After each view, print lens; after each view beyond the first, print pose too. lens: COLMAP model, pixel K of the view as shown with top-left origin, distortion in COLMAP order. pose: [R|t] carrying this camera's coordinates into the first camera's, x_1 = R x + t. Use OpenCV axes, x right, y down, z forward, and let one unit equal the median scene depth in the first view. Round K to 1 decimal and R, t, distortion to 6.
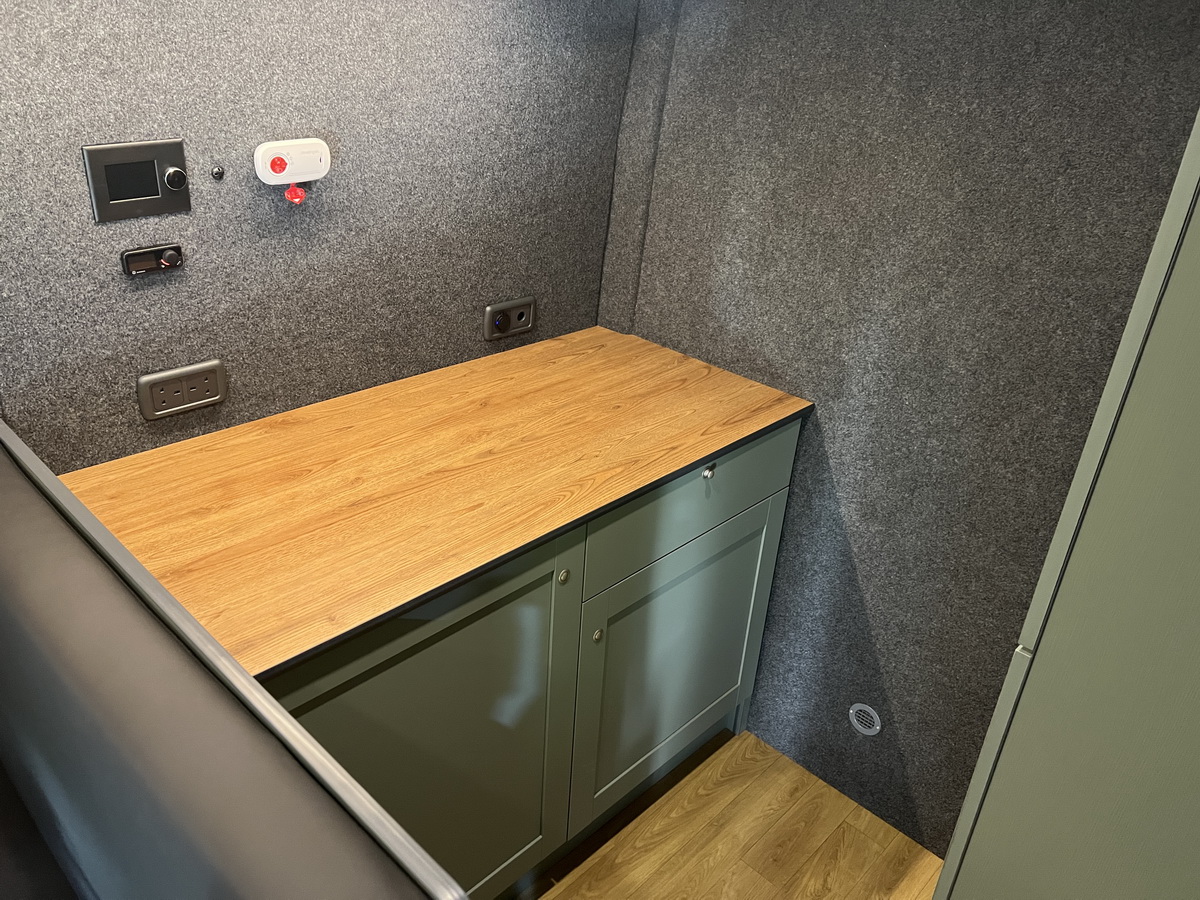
lens RADIAL K [[896.2, 0, 596.6], [0, 896.2, 455.4], [0, 0, 1]] dist [0.068062, -0.080996]
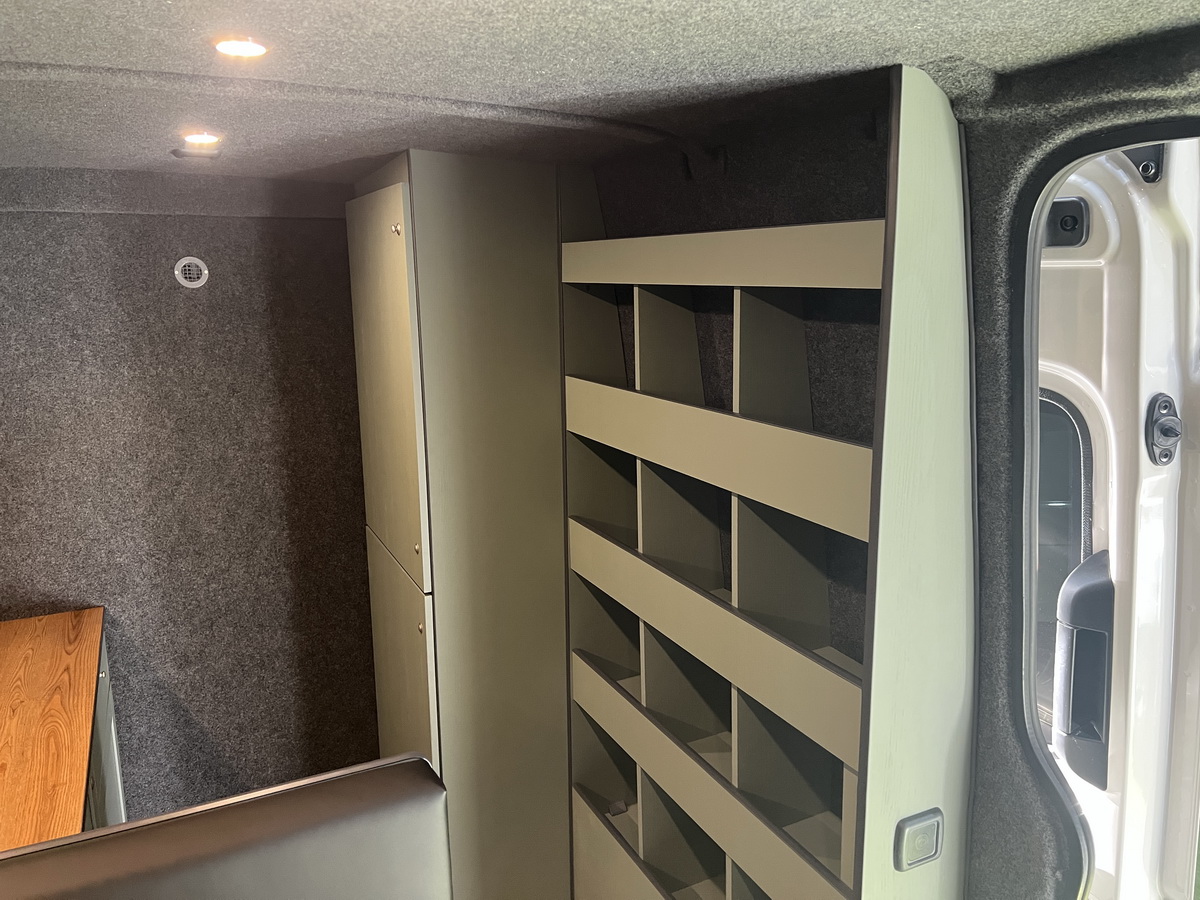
lens RADIAL K [[896.2, 0, 604.1], [0, 896.2, 456.8], [0, 0, 1]] dist [0.068062, -0.080996]
pose [[0.327836, -0.248570, 0.911447, -0.697361], [0.463062, 0.883205, 0.074310, -0.016173], [-0.823466, 0.397695, 0.404650, -0.168626]]
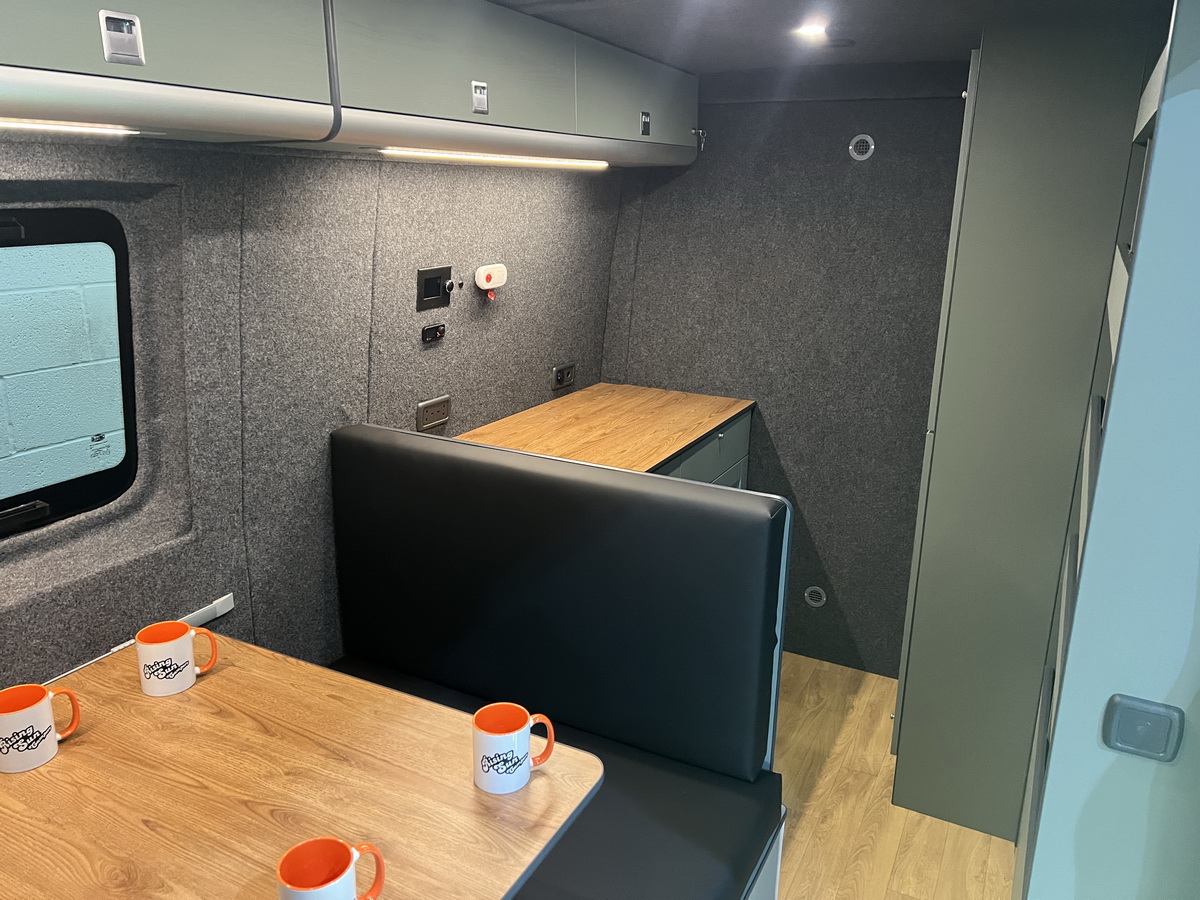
lens RADIAL K [[896.2, 0, 600.8], [0, 896.2, 443.9], [0, 0, 1]] dist [0.068062, -0.080996]
pose [[0.956380, -0.119279, 0.266663, -0.560431], [0.168256, 0.971139, -0.169052, 0.288996], [-0.238803, 0.206545, 0.948848, -0.578428]]
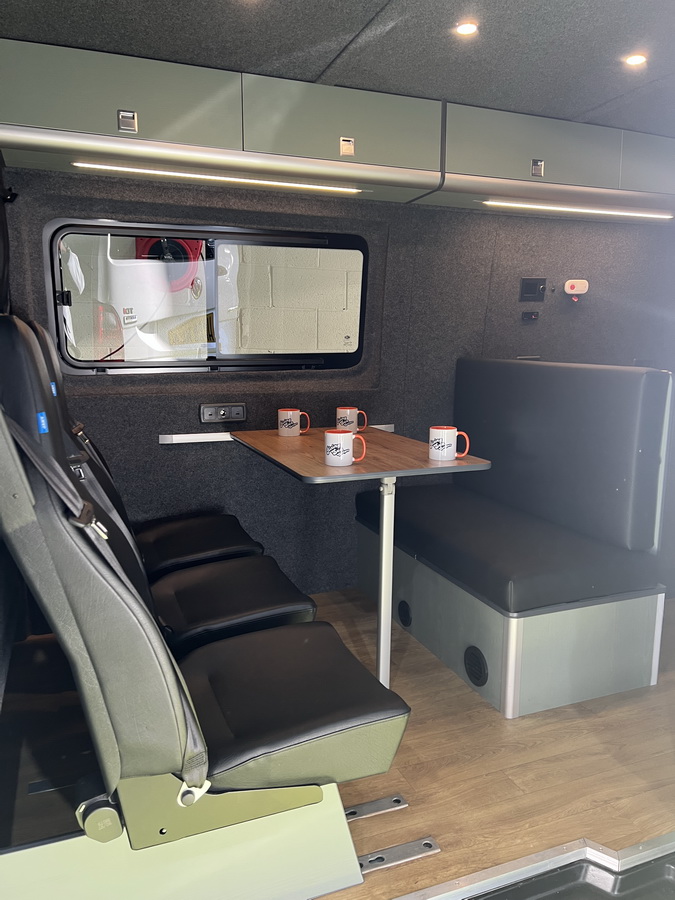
lens RADIAL K [[672.2, 0, 330.5], [0, 672.2, 453.5], [0, 0, 1]] dist [0.068062, -0.080996]
pose [[0.905525, 0.015538, -0.424009, -0.098639], [-0.151306, 0.945453, -0.288488, 0.839255], [0.396398, 0.325388, 0.858482, -0.926312]]
